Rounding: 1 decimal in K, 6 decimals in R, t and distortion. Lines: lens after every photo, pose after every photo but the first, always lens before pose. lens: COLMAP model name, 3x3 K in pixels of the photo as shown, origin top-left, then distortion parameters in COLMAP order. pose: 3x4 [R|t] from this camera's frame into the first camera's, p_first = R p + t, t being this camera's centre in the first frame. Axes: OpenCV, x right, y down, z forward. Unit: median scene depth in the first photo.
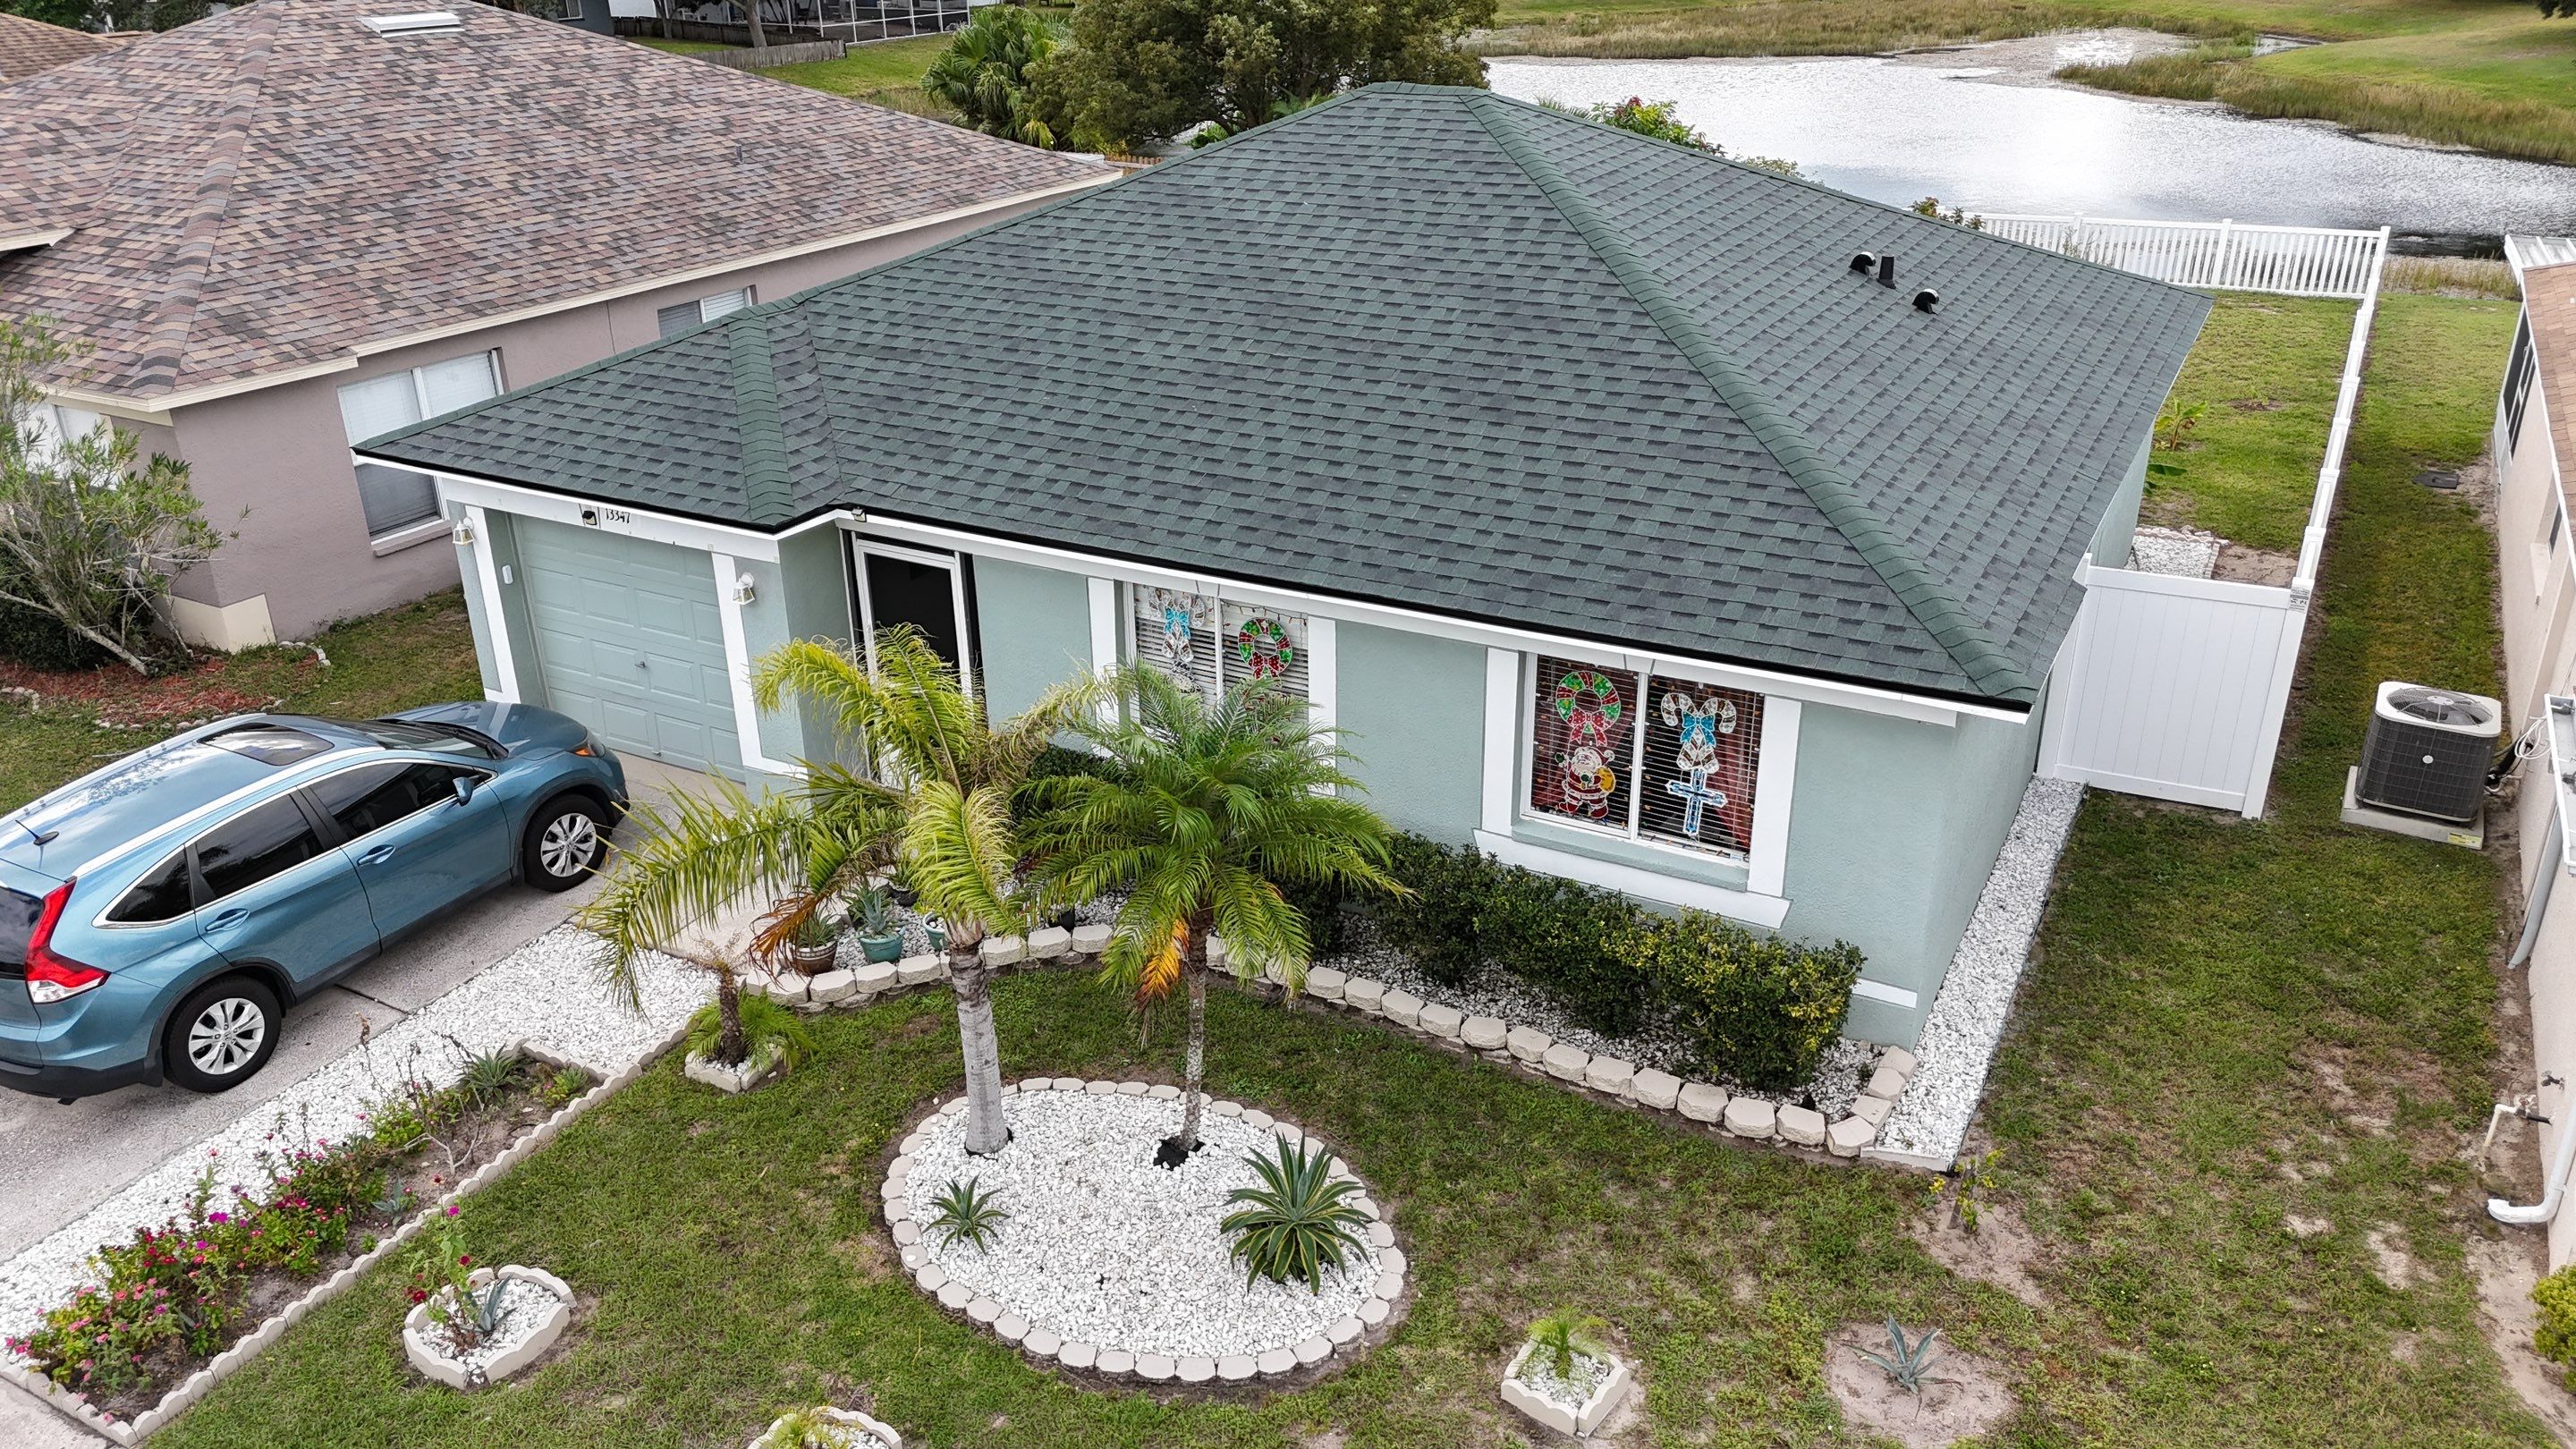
lens RADIAL K [[1889.6, 0, 1288.0], [0, 1889.6, 724.5], [0, 0, 1]] dist [0.087618, -0.081534]
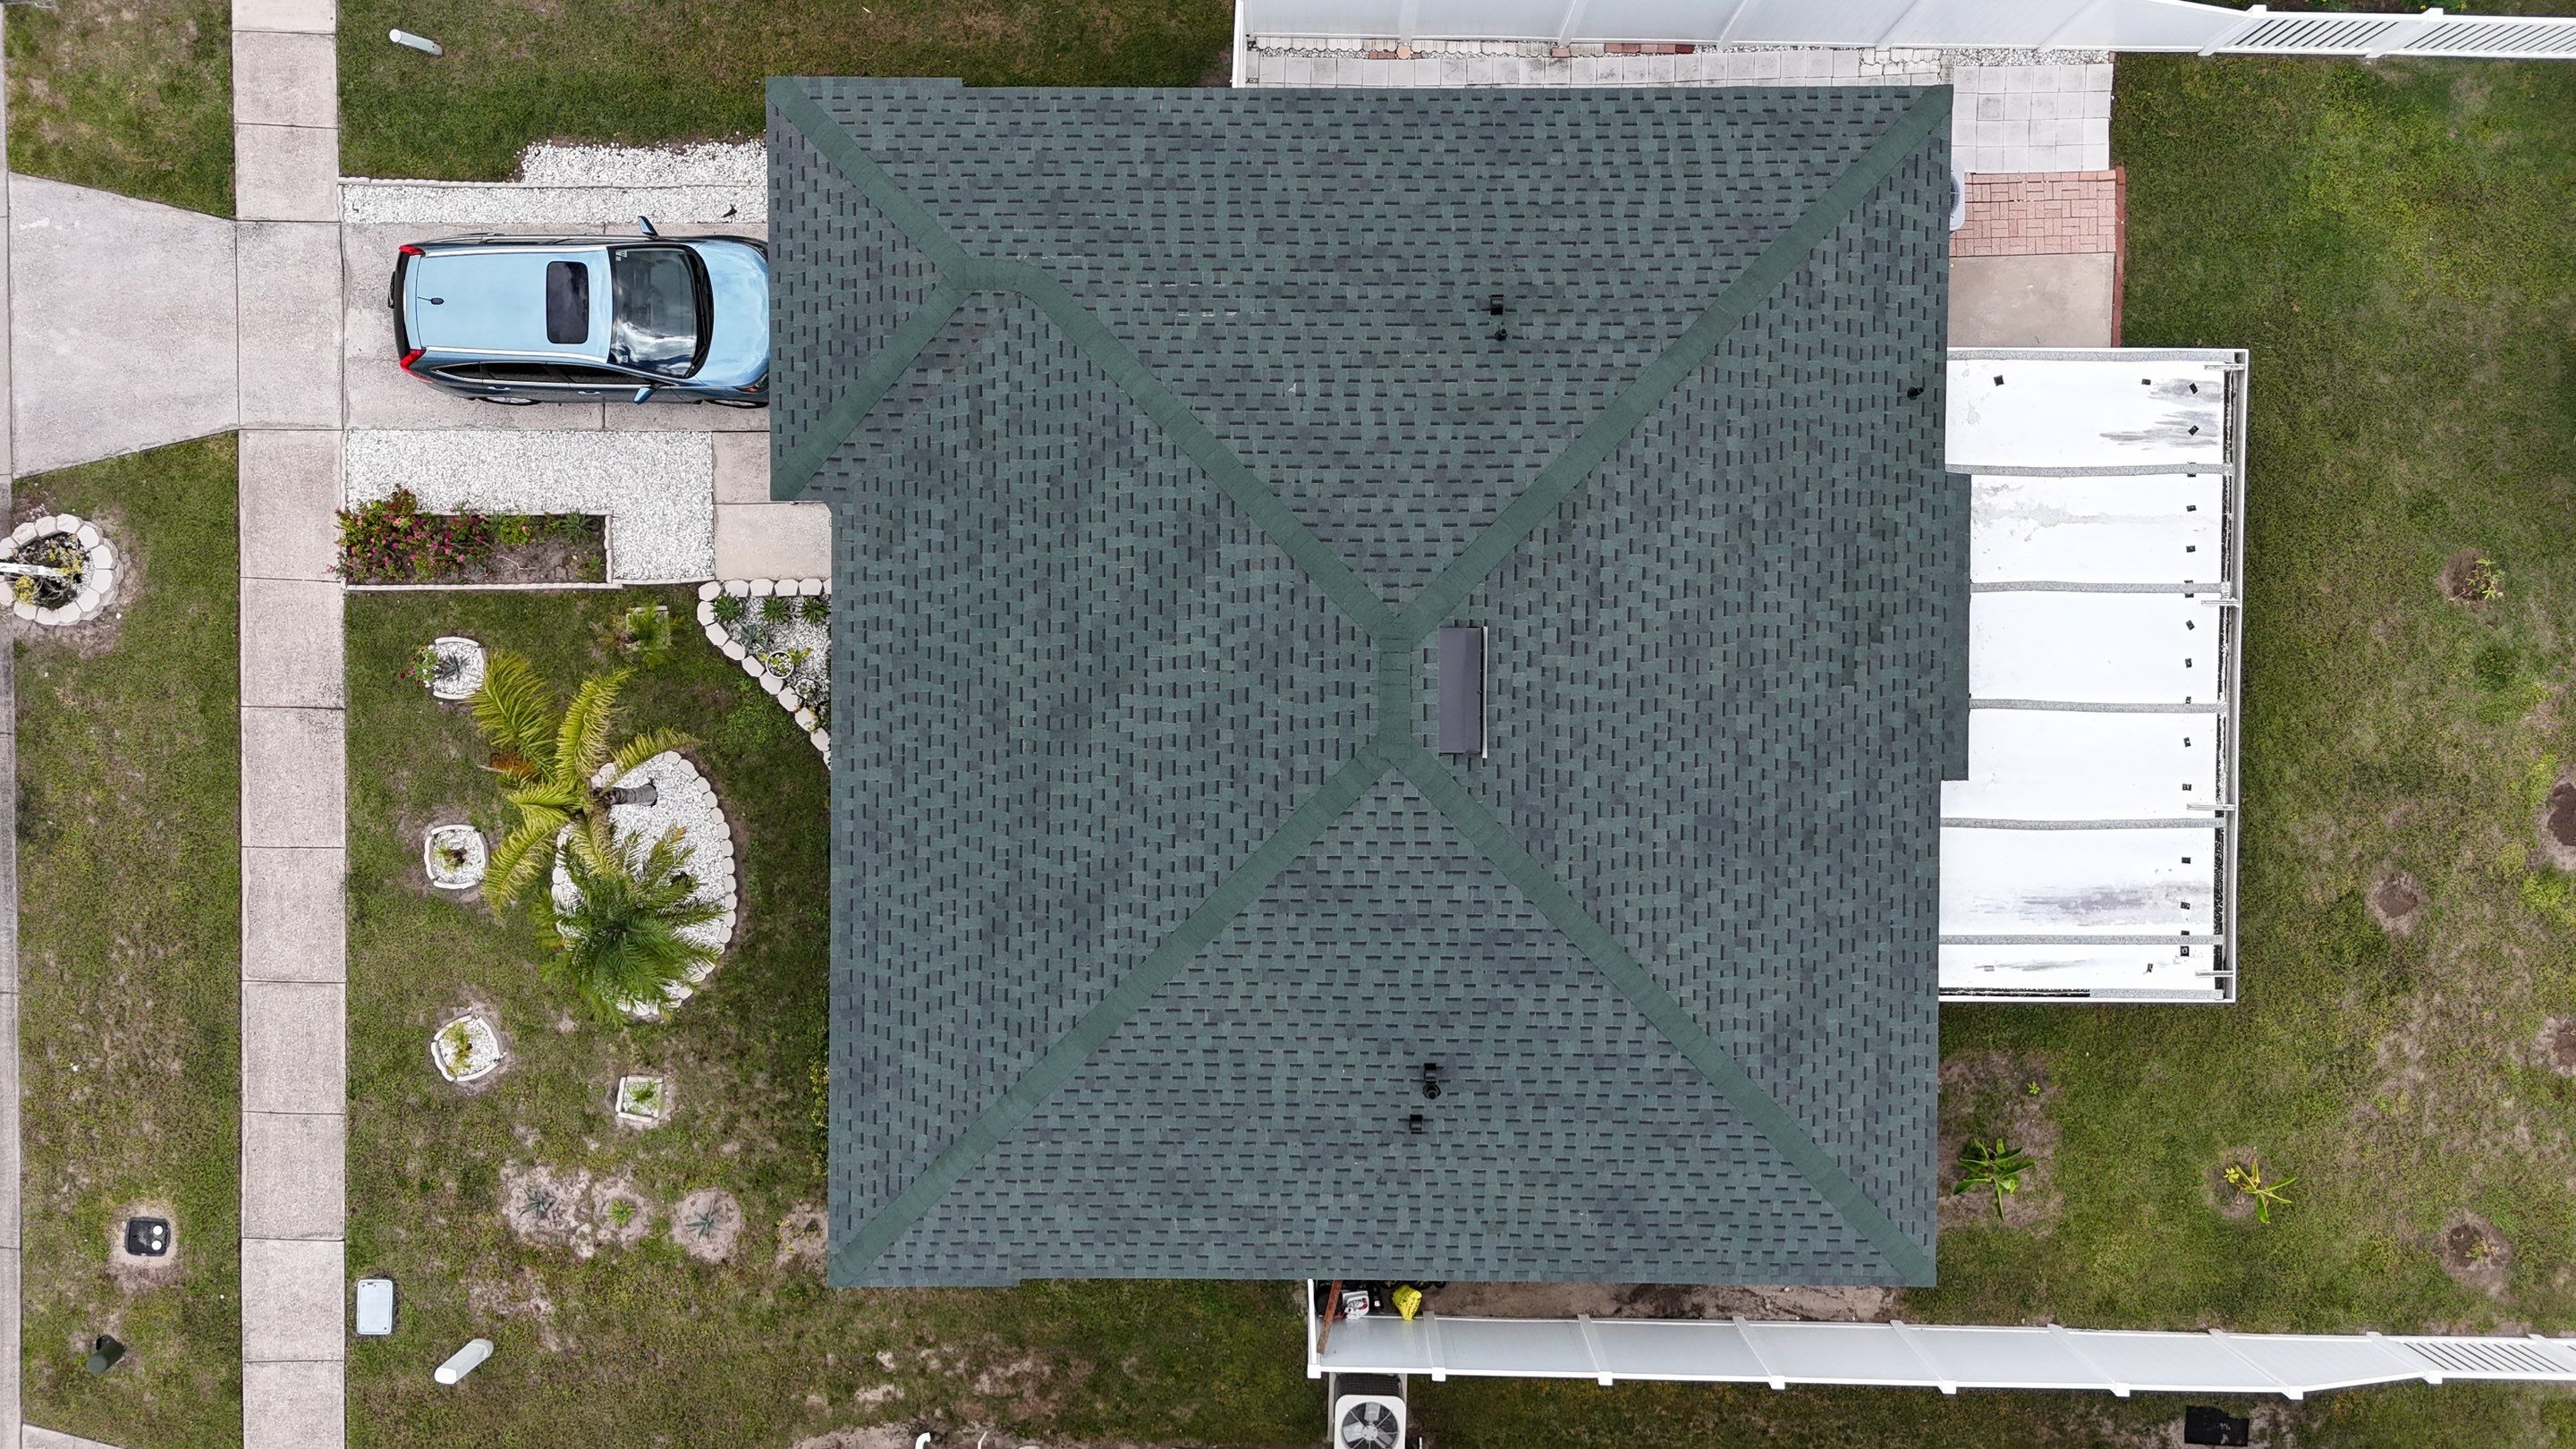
lens RADIAL K [[1889.6, 0, 1288.0], [0, 1889.6, 724.5], [0, 0, 1]] dist [0.087618, -0.081534]
pose [[0.475124, 0.879536, 0.025956, 0.044791], [-0.350382, 0.162052, 0.922481, -1.816336], [0.807149, -0.447388, 0.385168, 0.761880]]
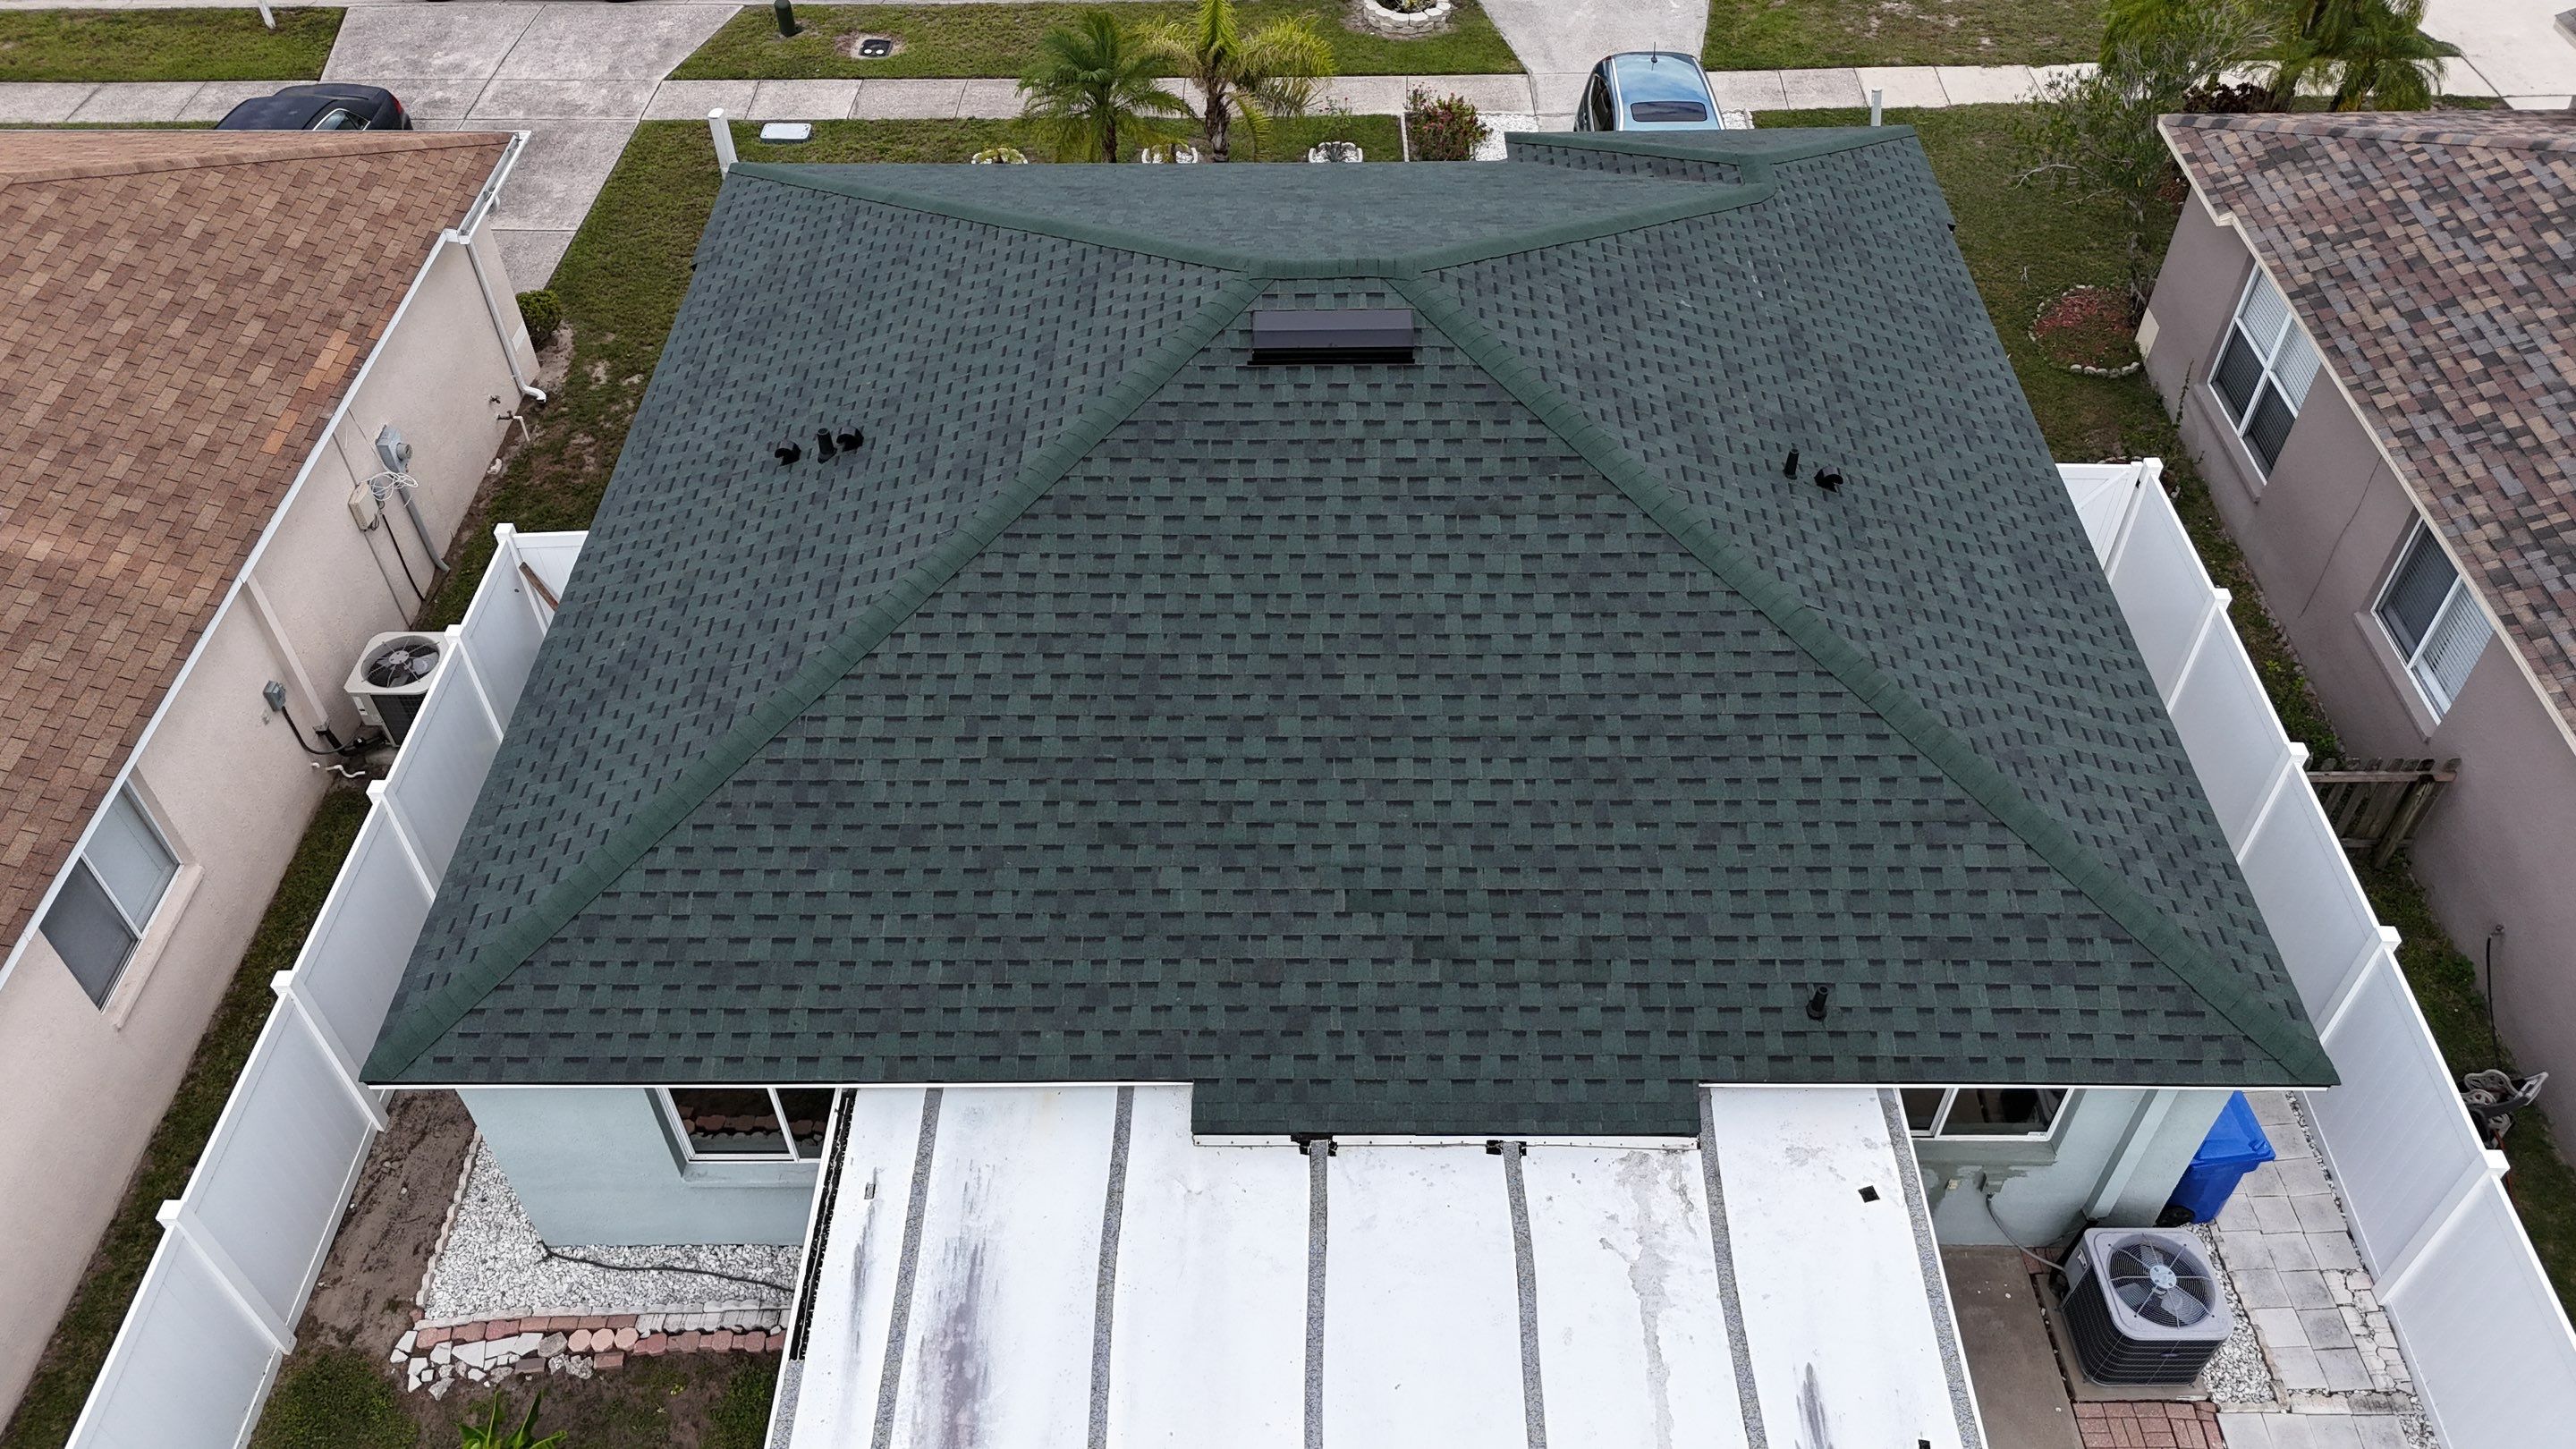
lens RADIAL K [[1889.6, 0, 1288.0], [0, 1889.6, 724.5], [0, 0, 1]] dist [0.087618, -0.081534]
pose [[-0.880738, 0.351904, -0.316961, 0.620083], [-0.171556, 0.386749, 0.906087, -1.467604], [0.441440, 0.852402, -0.280253, 2.003657]]
